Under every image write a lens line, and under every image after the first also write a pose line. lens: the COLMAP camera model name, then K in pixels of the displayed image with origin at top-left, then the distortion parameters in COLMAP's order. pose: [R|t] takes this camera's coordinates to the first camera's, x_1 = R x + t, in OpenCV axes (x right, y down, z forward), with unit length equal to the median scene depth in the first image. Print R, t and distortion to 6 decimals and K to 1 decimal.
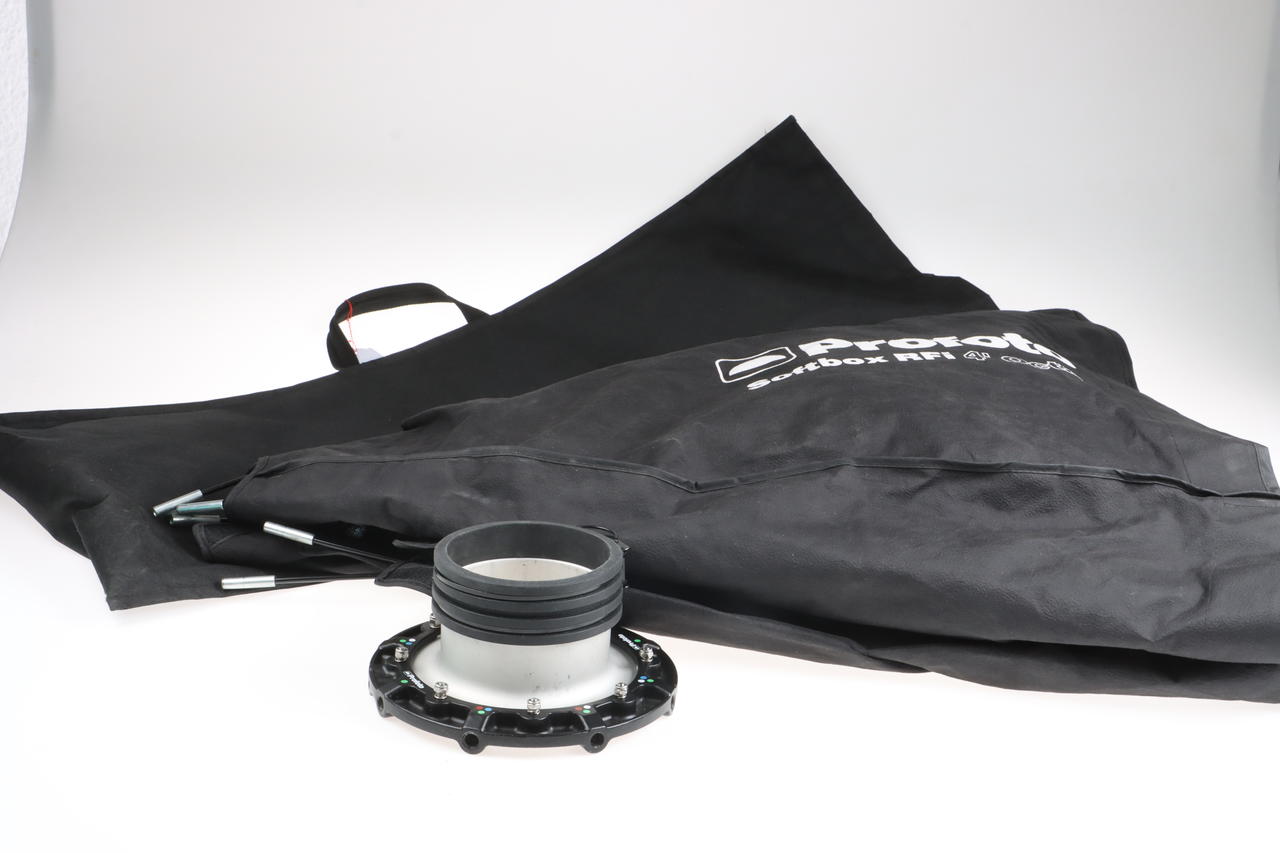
lens RADIAL K [[2109.7, 0, 640.0], [0, 2109.7, 426.5], [0, 0, 1]] dist [-0.010191, 0.033230]
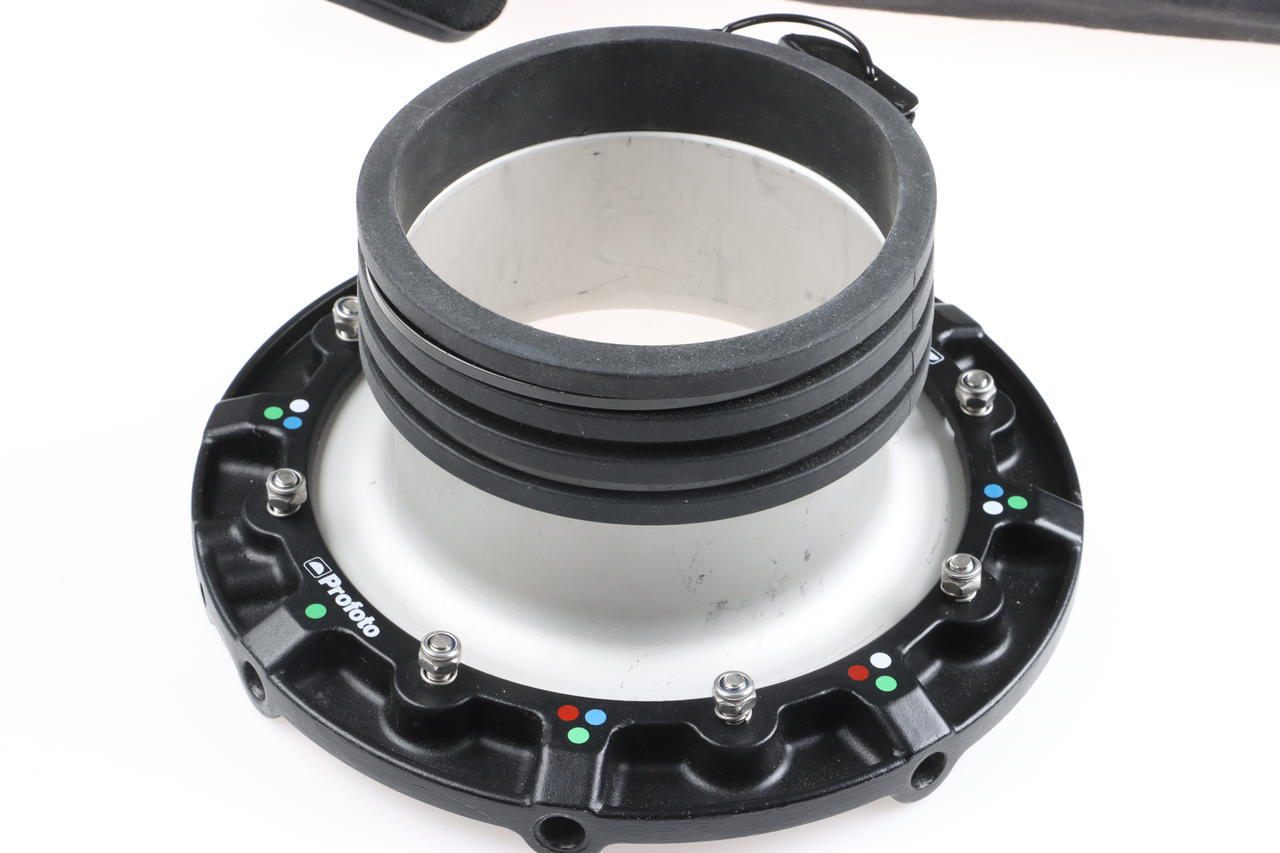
lens RADIAL K [[2436.7, 0, 640.0], [0, 2436.7, 426.5], [0, 0, 1]] dist [0.094437, 0.071353]
pose [[0.991737, -0.101165, 0.078882, -0.081186], [0.056617, 0.896942, 0.438508, -0.065771], [-0.115115, -0.430419, 0.895259, 0.607694]]
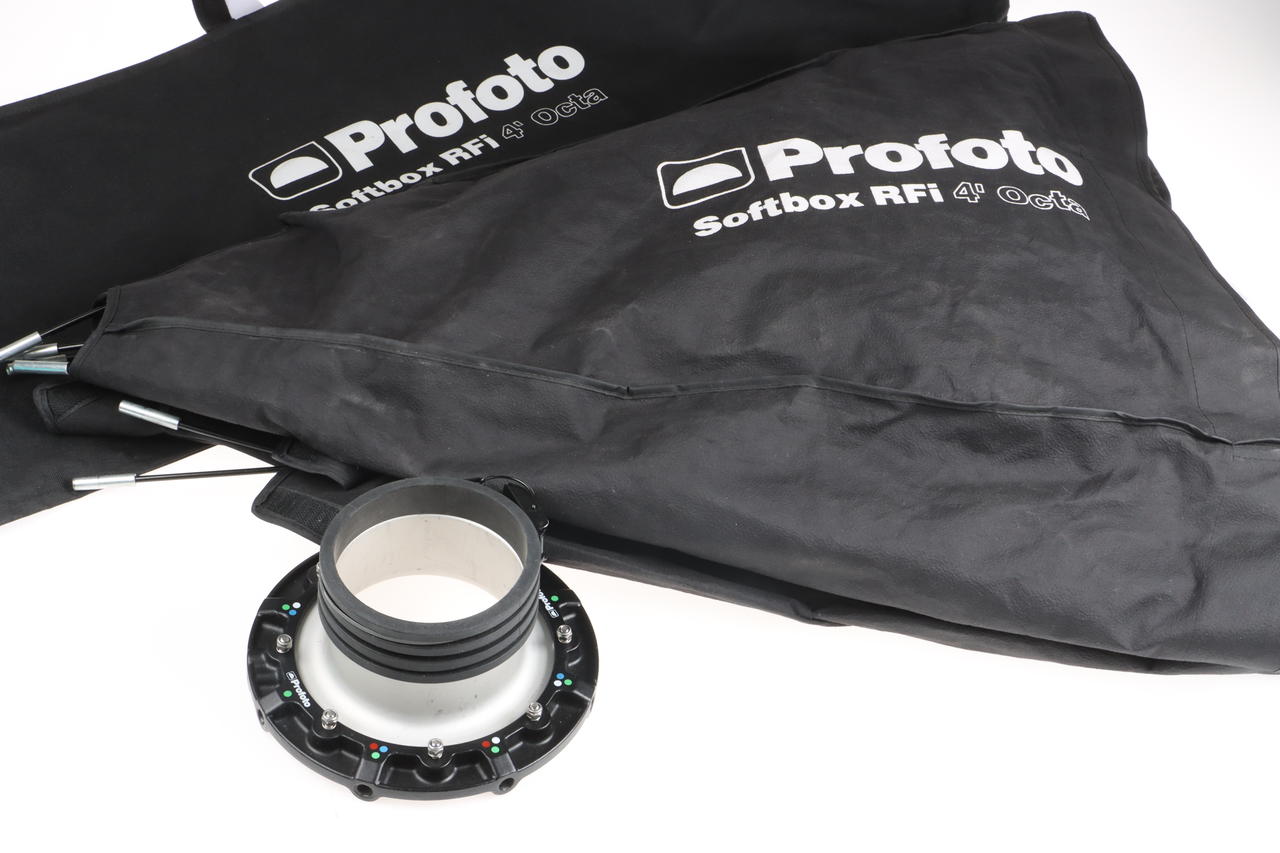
lens RADIAL K [[2034.7, 0, 673.6], [0, 2034.7, 425.2], [0, 0, 1]] dist [0.007193, 0.062797]
pose [[0.997824, 0.023741, 0.061510, -0.005545], [-0.049149, 0.889684, 0.453924, -0.341822], [-0.043948, -0.455960, 0.888915, 0.265996]]
